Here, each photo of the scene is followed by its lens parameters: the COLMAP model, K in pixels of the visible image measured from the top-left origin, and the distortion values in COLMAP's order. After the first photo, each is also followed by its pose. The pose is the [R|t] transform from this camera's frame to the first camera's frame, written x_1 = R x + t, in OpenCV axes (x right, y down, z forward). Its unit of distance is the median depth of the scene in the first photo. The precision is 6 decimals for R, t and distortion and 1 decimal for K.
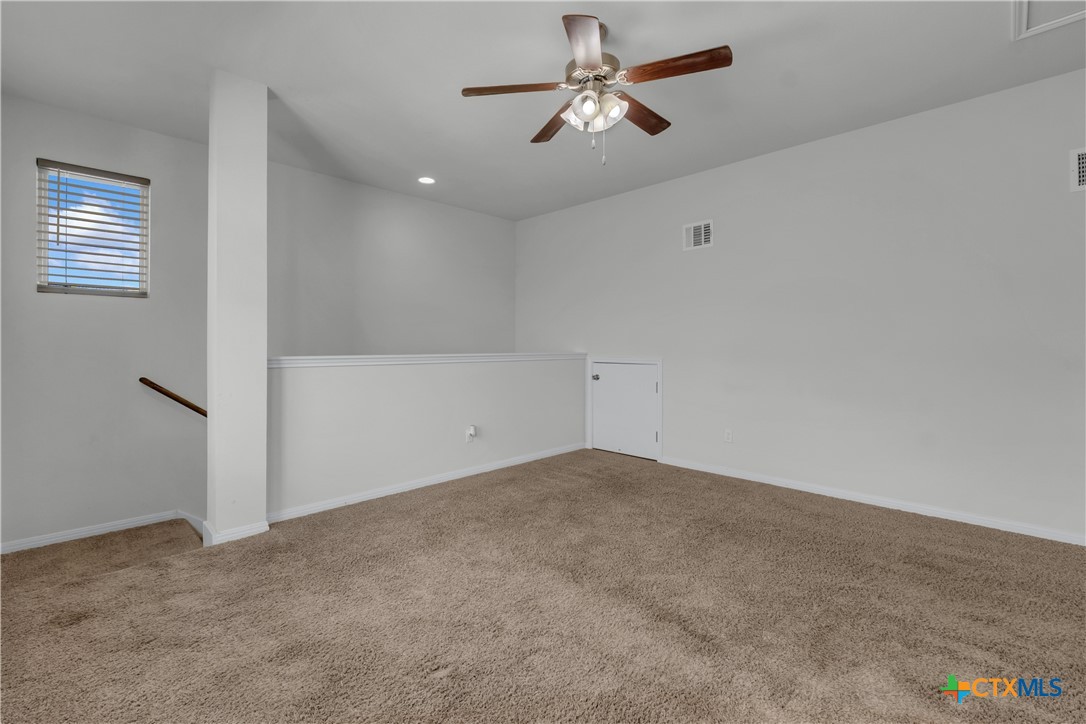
lens RADIAL K [[465.8, 0, 539.3], [0, 465.8, 345.4], [0, 0, 1]] dist [-0.005005, -0.000518]
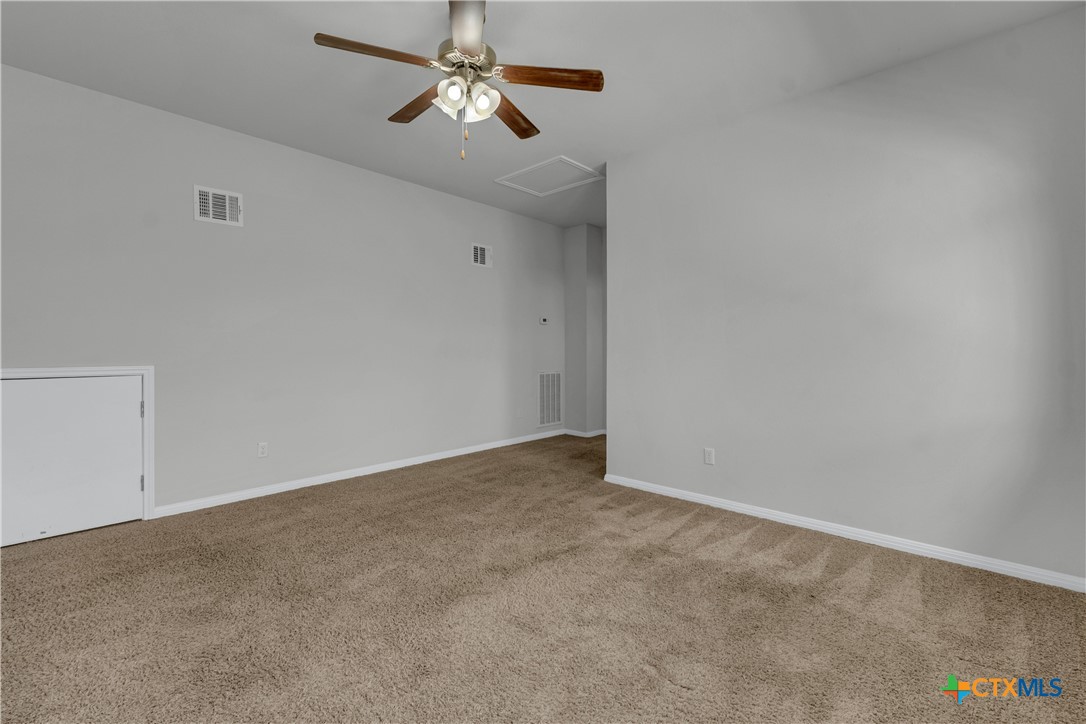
lens RADIAL K [[465.8, 0, 539.3], [0, 465.8, 345.4], [0, 0, 1]] dist [-0.005005, -0.000518]
pose [[-0.031217, -0.002162, 0.999510, -0.837403], [-0.001802, 0.999996, 0.002107, -0.007699], [-0.999511, -0.001735, -0.031221, 0.876315]]
